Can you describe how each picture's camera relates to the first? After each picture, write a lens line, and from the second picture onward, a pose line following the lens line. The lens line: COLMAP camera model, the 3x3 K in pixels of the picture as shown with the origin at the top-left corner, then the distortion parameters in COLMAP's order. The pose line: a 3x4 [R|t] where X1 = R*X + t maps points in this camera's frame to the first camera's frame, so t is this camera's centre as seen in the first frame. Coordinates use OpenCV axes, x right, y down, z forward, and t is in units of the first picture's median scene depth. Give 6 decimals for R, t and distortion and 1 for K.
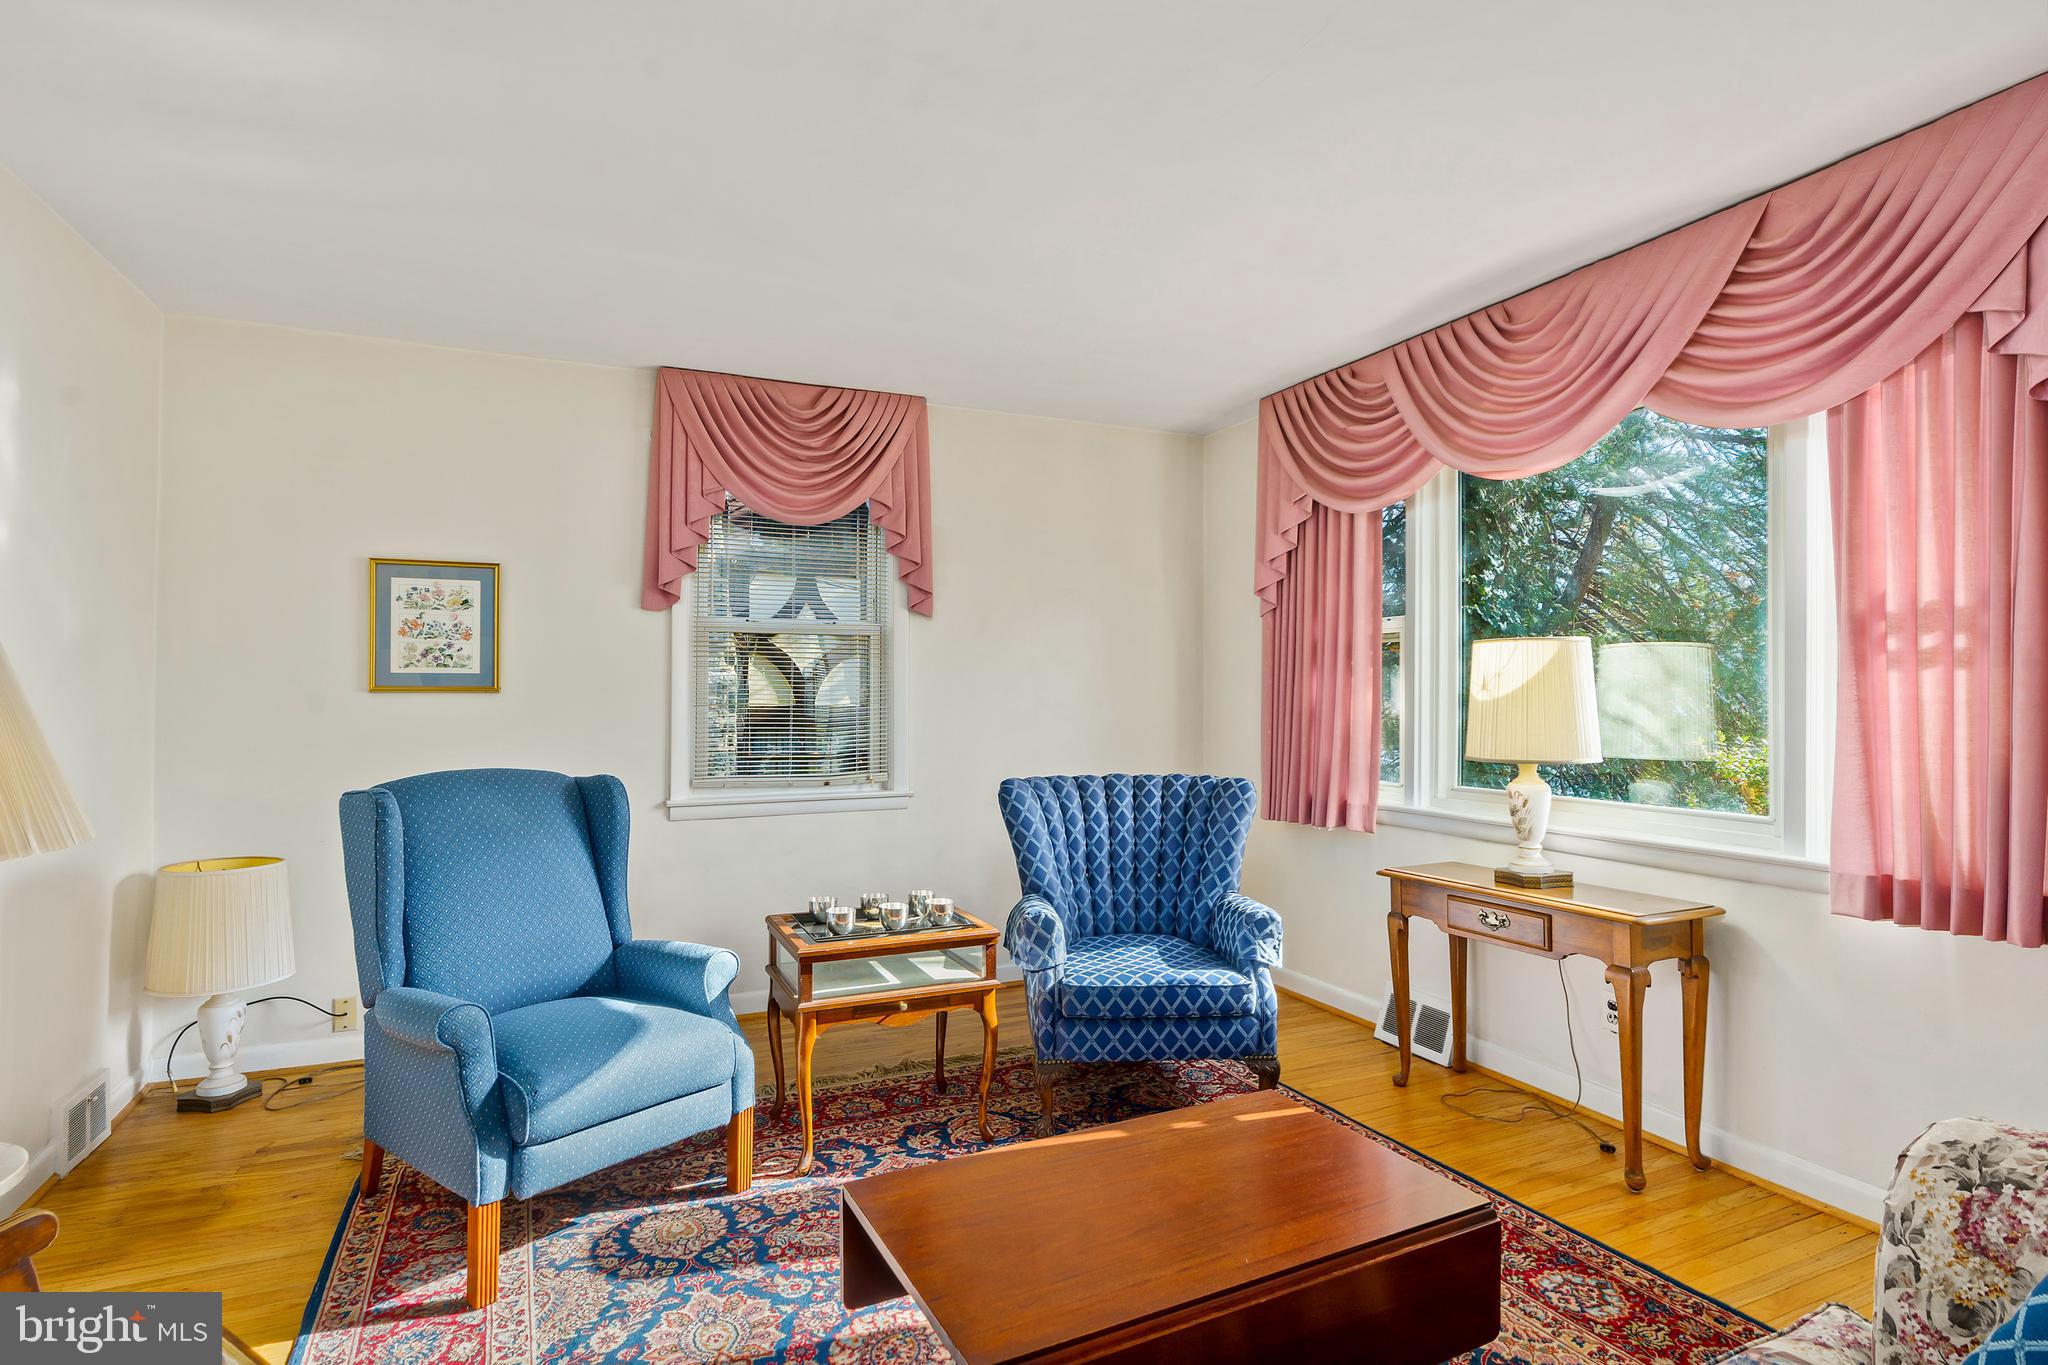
lens RADIAL K [[1080.5, 0, 1024.0], [0, 1080.5, 682.5], [0, 0, 1]] dist [-0.000012, -0.000036]
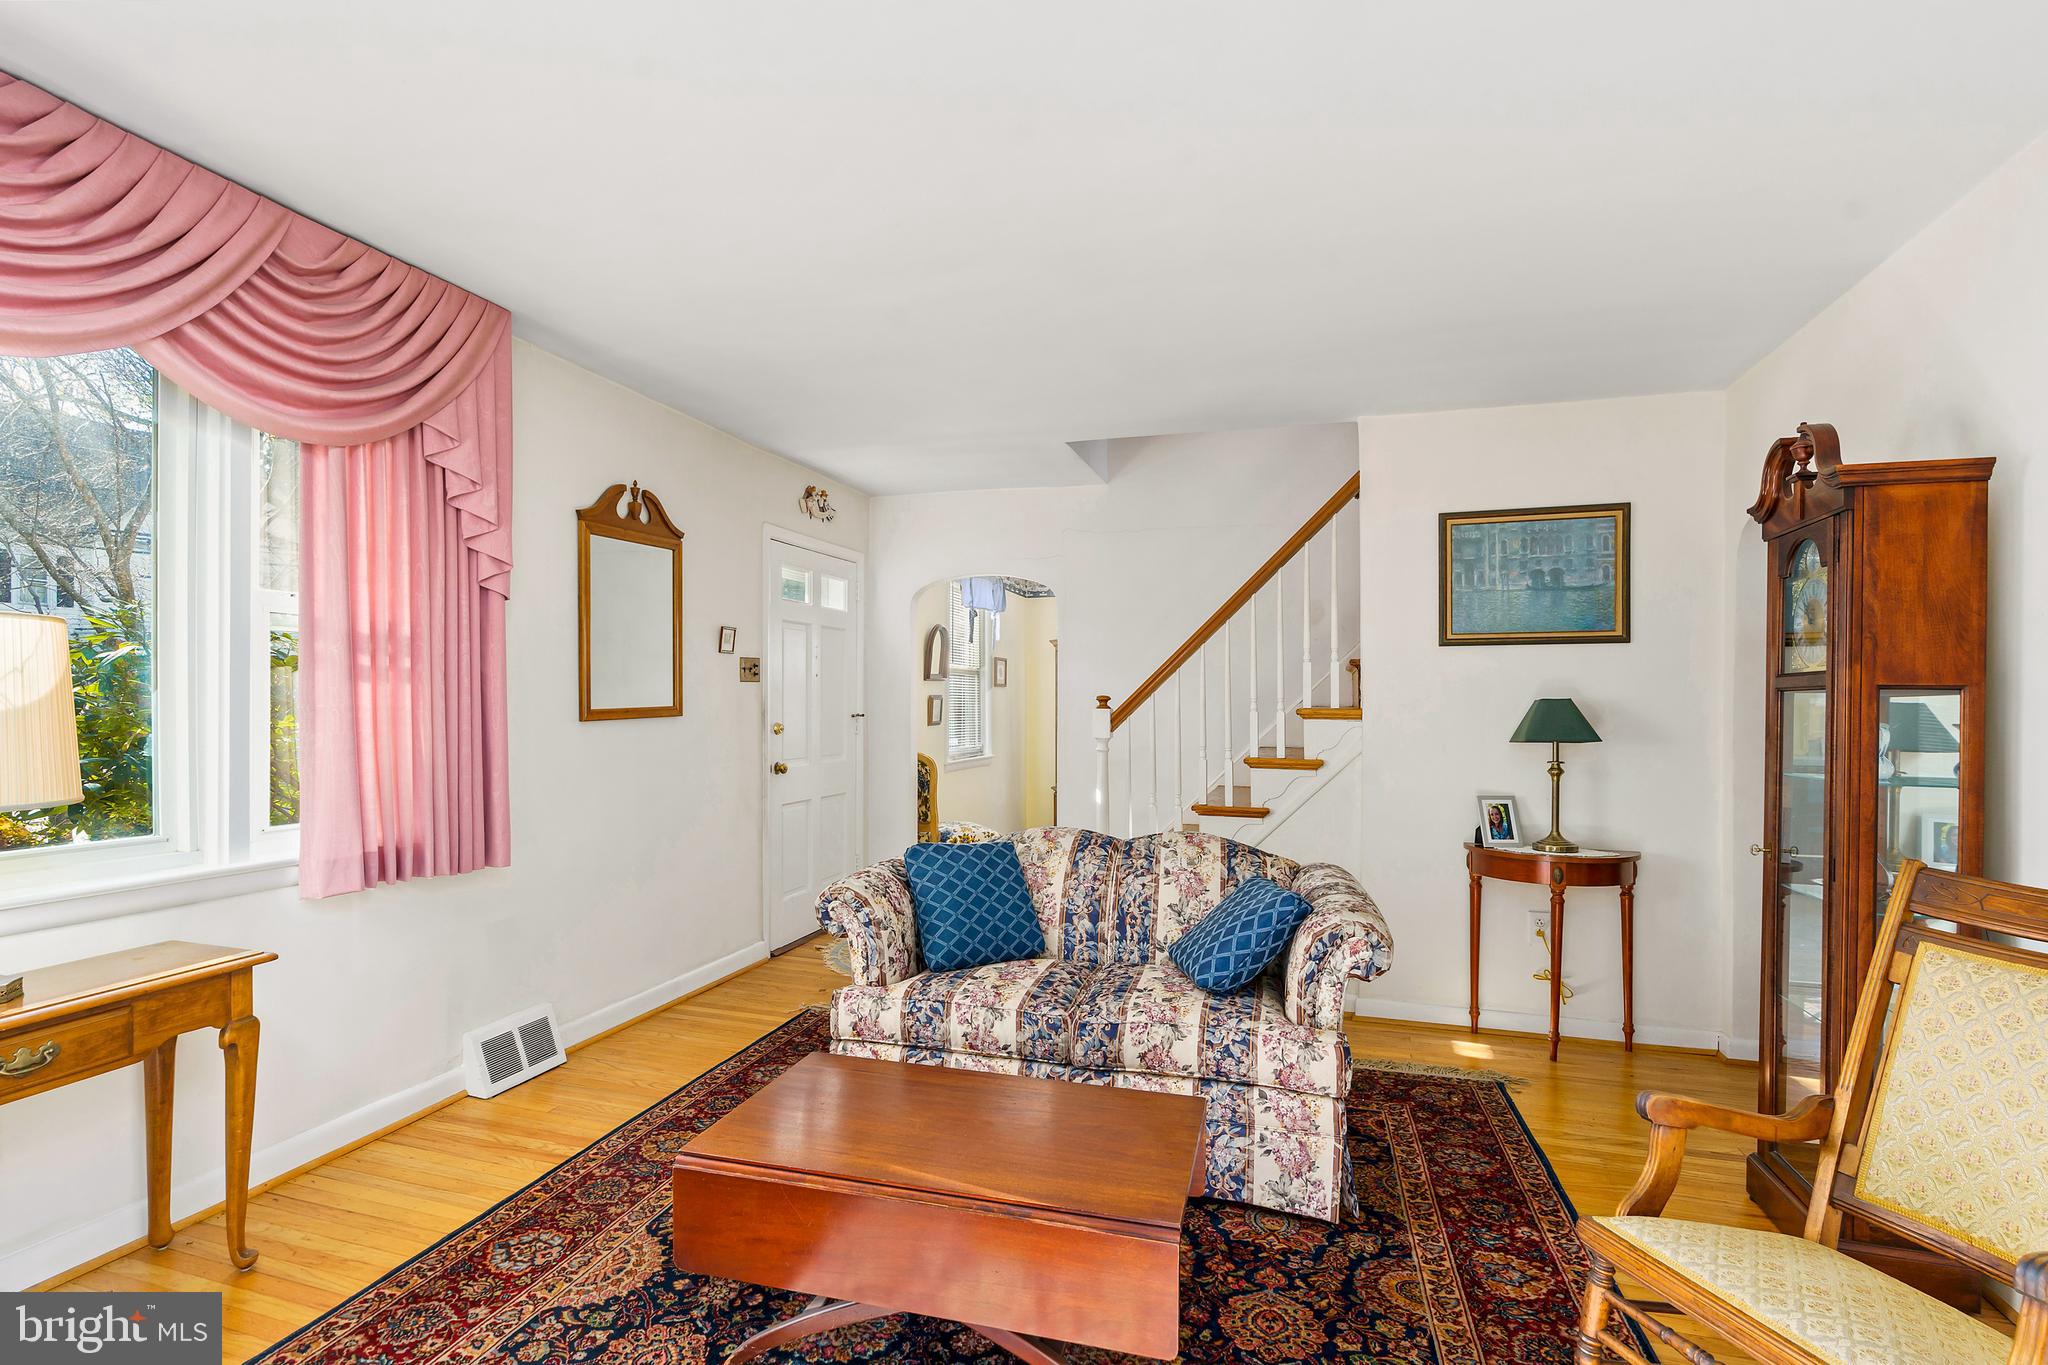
lens RADIAL K [[1021.4, 0, 1013.7], [0, 1021.4, 713.4], [0, 0, 1]] dist [0.001277, 0.000360]
pose [[-0.713743, -0.011346, 0.700315, -0.510709], [-0.006713, 0.999934, 0.009359, 0.009799], [-0.700375, 0.001979, -0.713772, 1.288551]]
